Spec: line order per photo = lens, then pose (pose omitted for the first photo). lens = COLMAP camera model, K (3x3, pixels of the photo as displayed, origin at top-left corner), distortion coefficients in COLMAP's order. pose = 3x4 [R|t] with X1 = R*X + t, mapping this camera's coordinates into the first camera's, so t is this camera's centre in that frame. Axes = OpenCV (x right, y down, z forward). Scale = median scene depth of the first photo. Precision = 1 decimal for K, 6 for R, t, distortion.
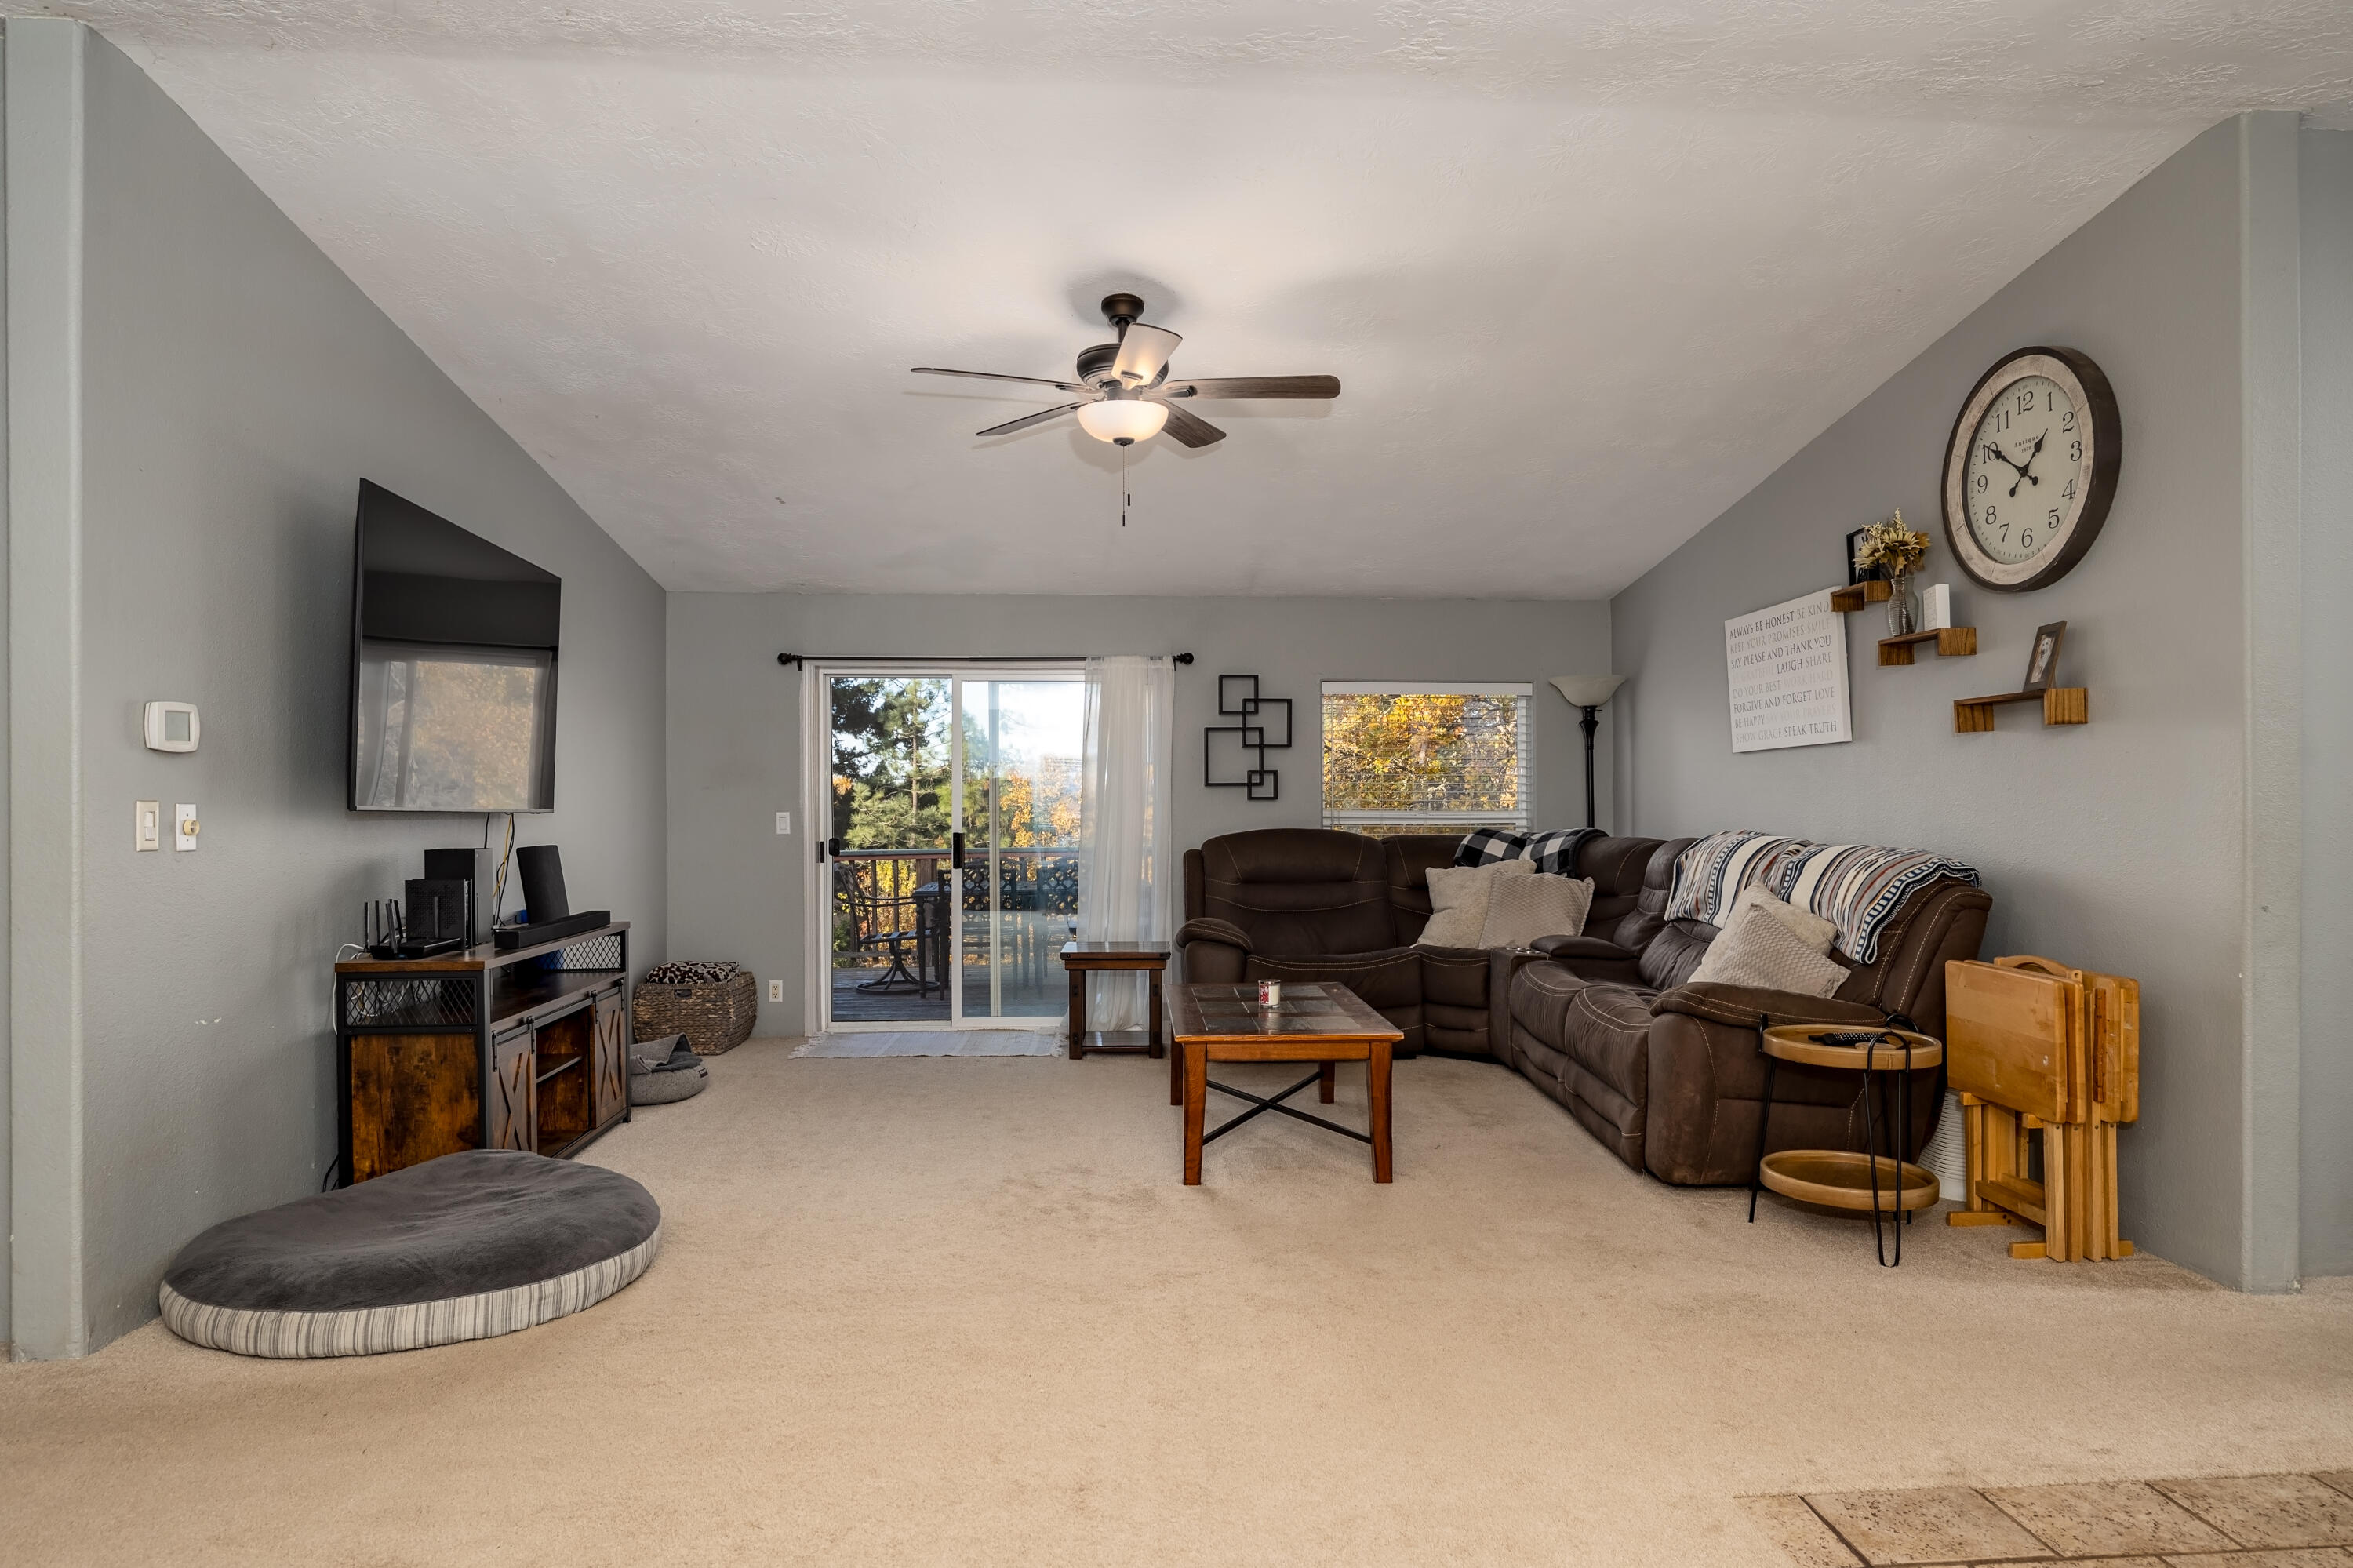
lens RADIAL K [[1332.3, 0, 1296.6], [0, 1332.3, 815.6], [0, 0, 1]] dist [-0.026666, 0.011406]
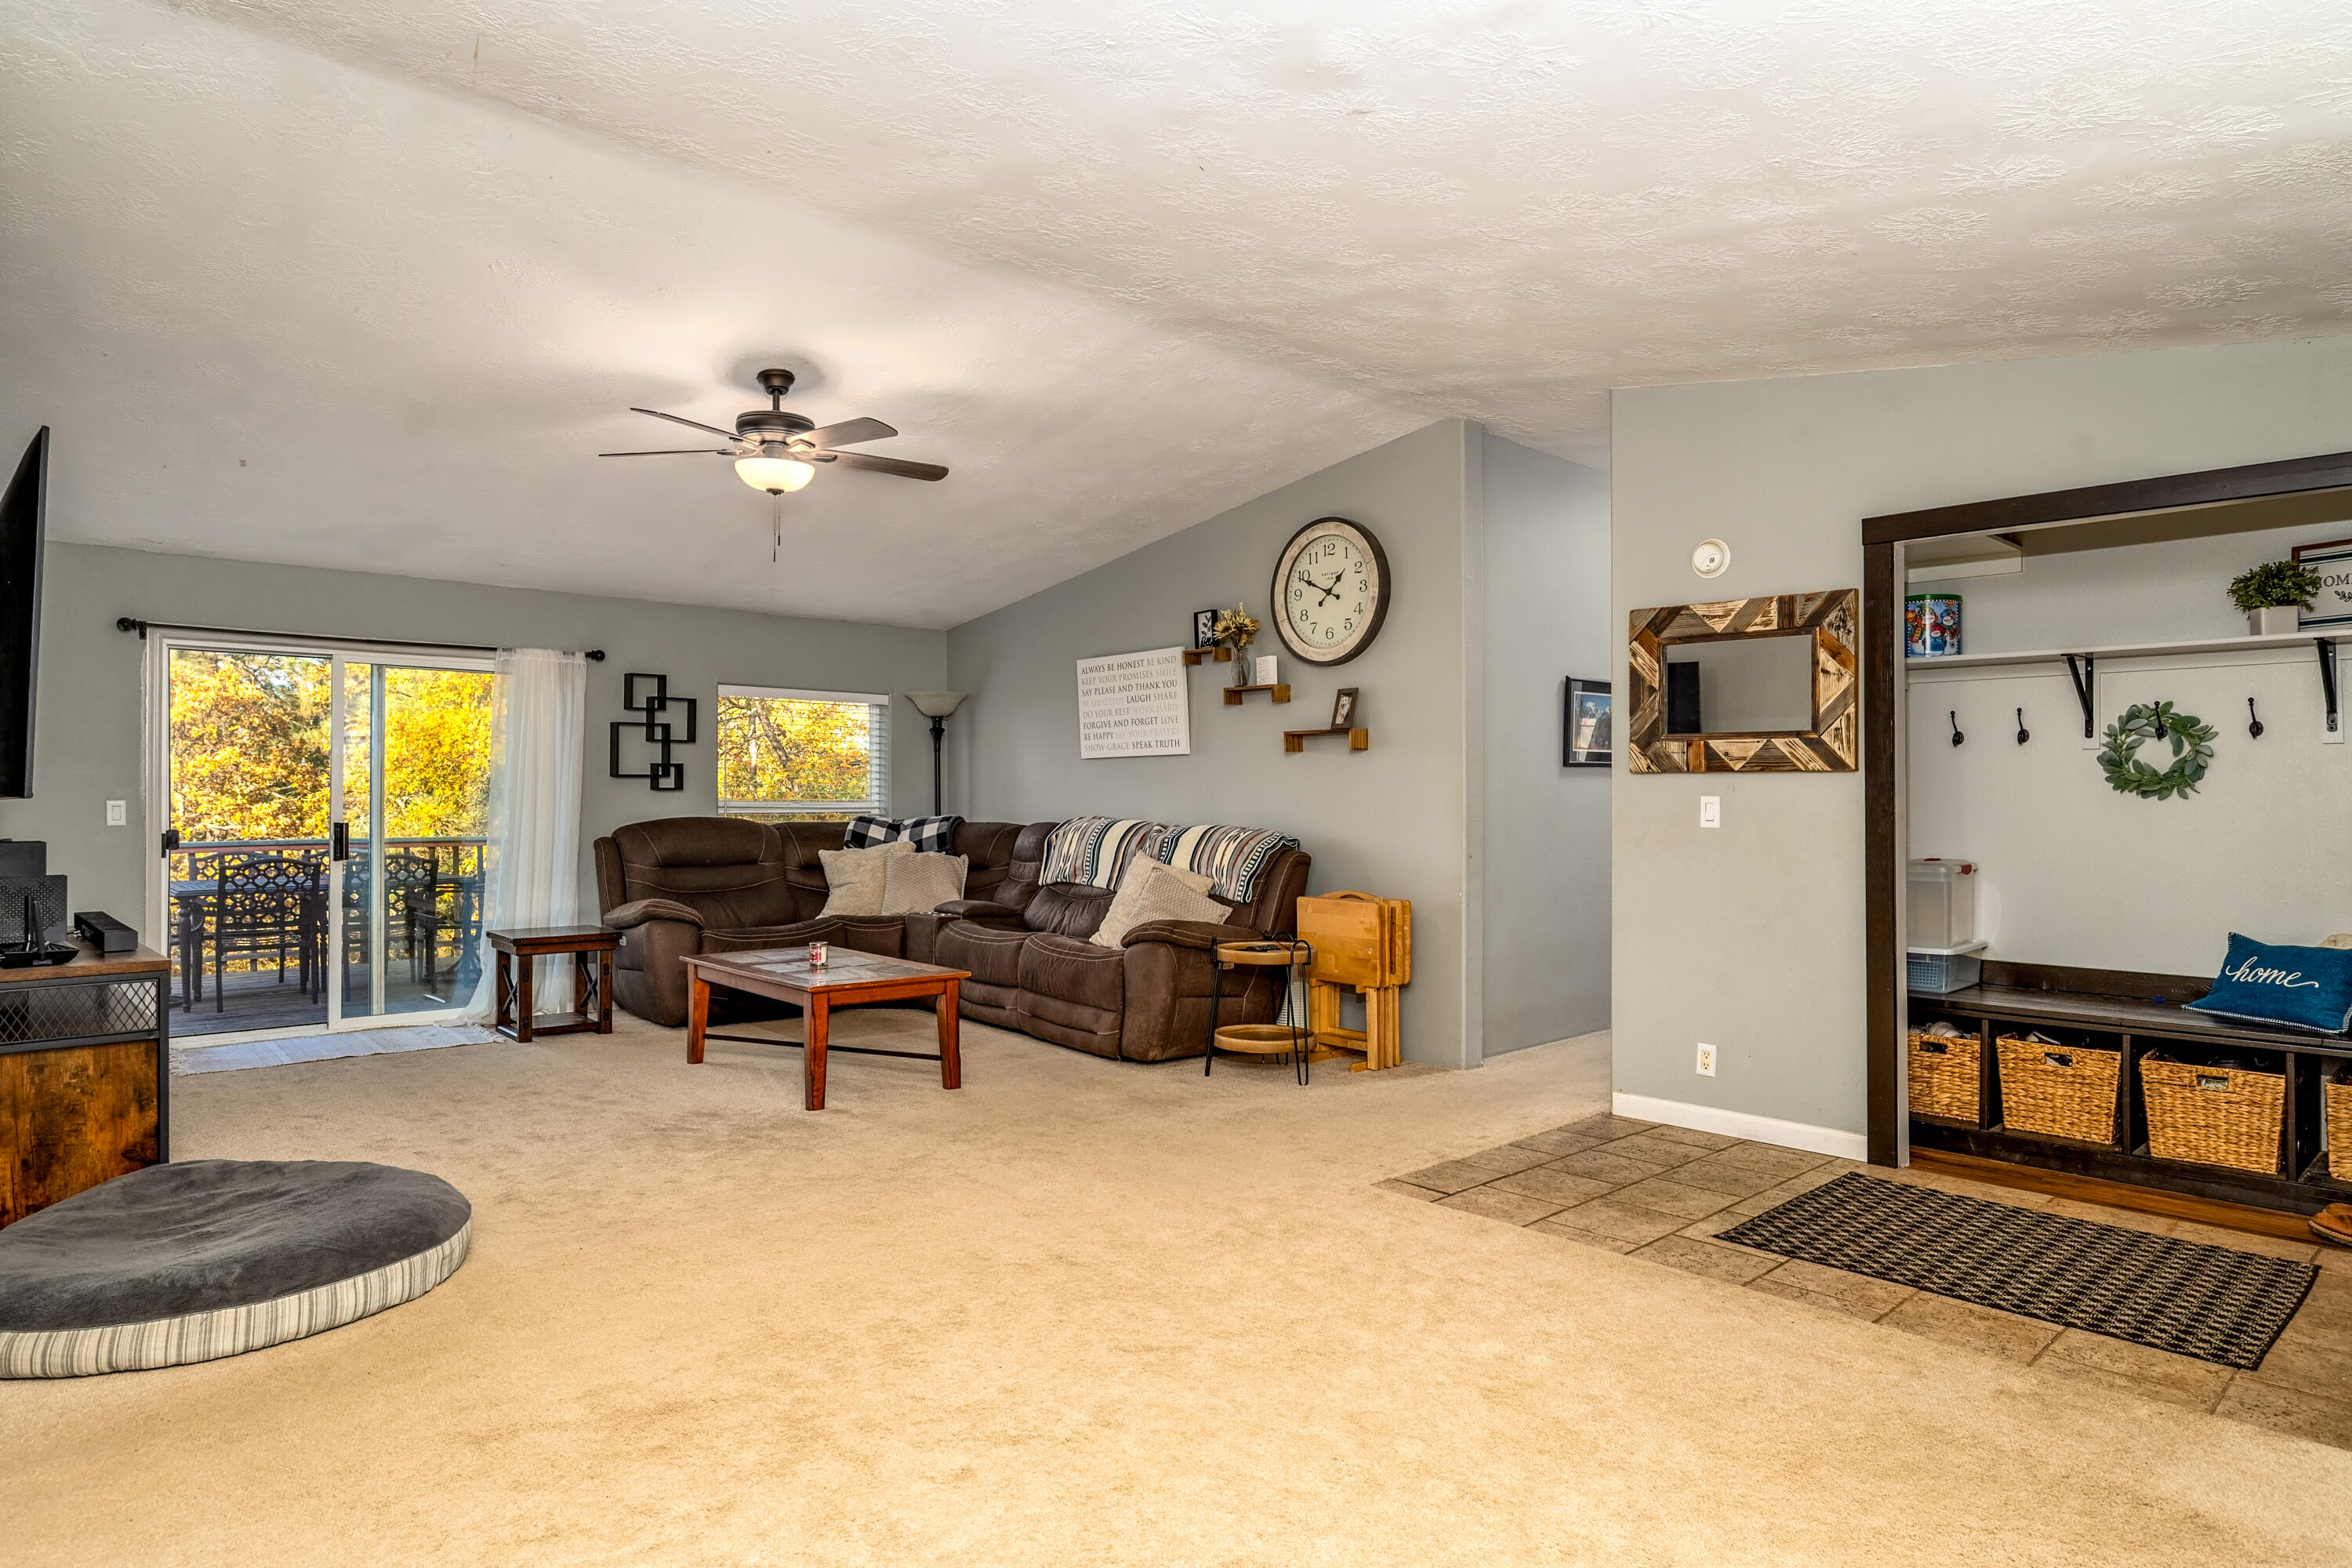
lens RADIAL K [[1331.7, 0, 1156.3], [0, 1331.7, 781.2], [0, 0, 1]] dist [-0.026666, 0.011406]
pose [[0.791987, 0.011546, 0.610428, -0.563317], [-0.000491, 0.999833, -0.018274, 0.000319], [-0.610537, 0.014173, 0.791861, -0.145115]]
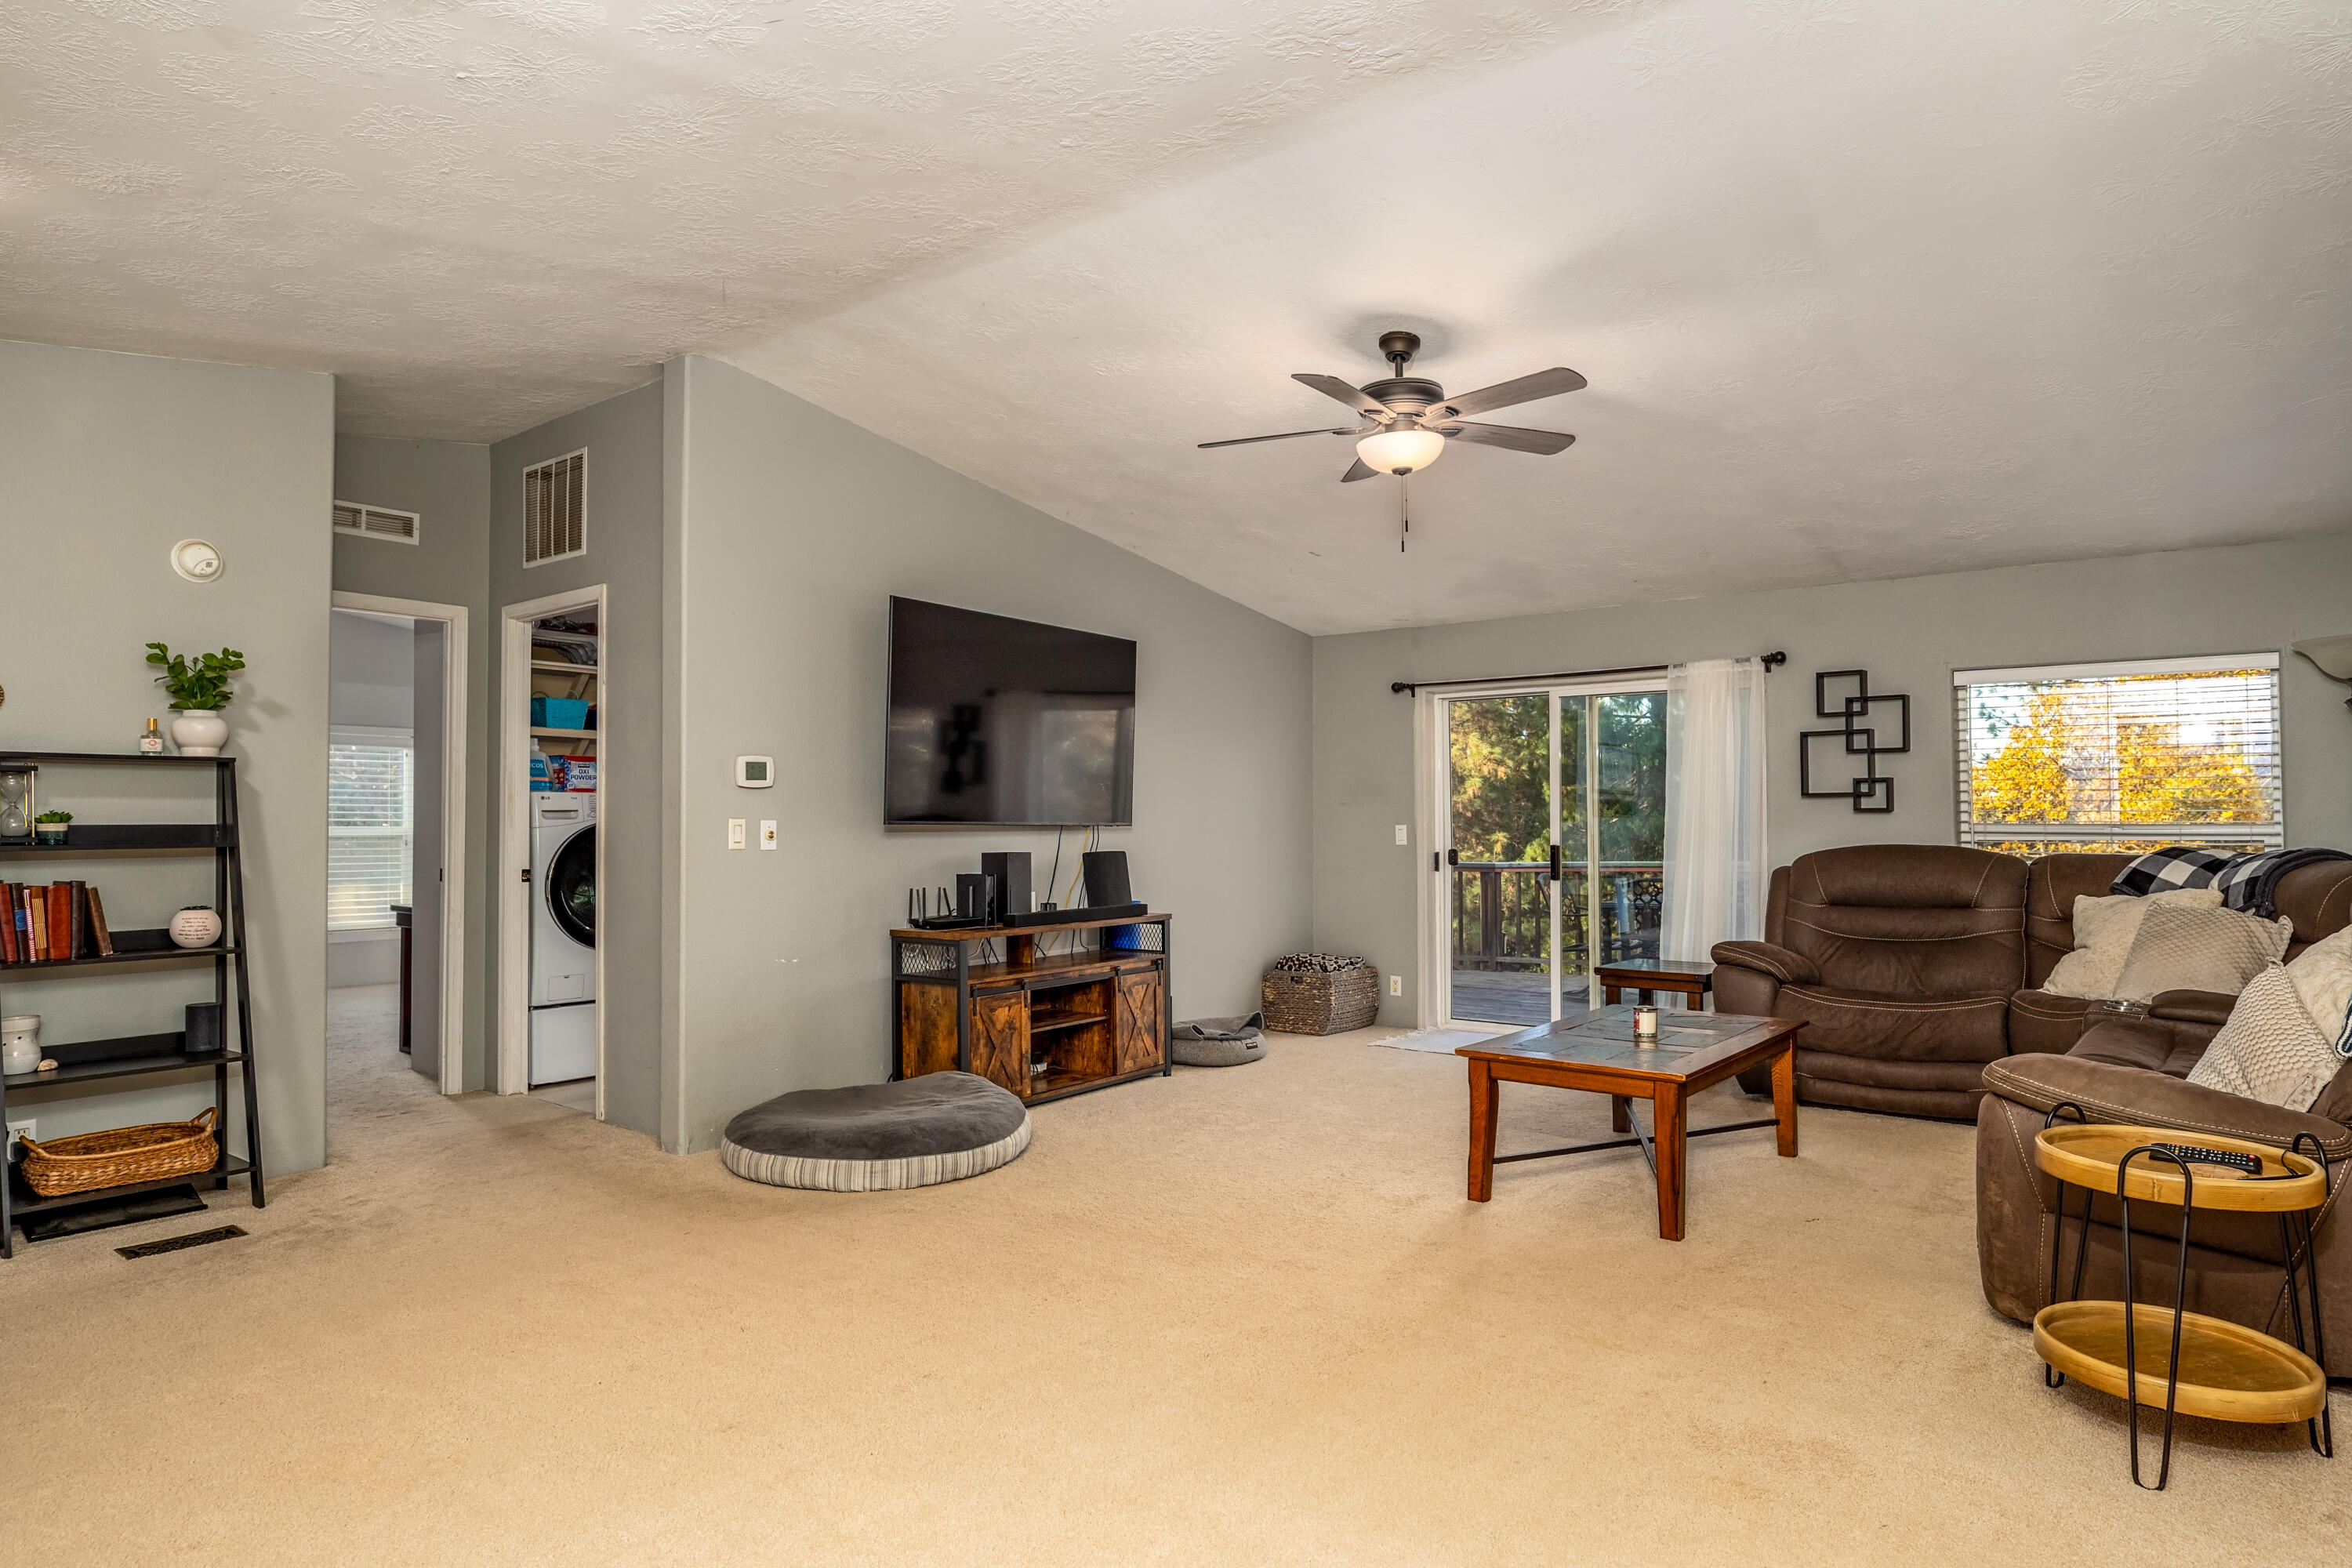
lens RADIAL K [[1331.7, 0, 1237.9], [0, 1331.7, 801.1], [0, 0, 1]] dist [-0.026666, 0.011406]
pose [[0.745986, -0.010873, -0.665873, 0.372727], [-0.002450, 0.999815, -0.019070, -0.001886], [0.665957, 0.015857, 0.745822, 0.111787]]
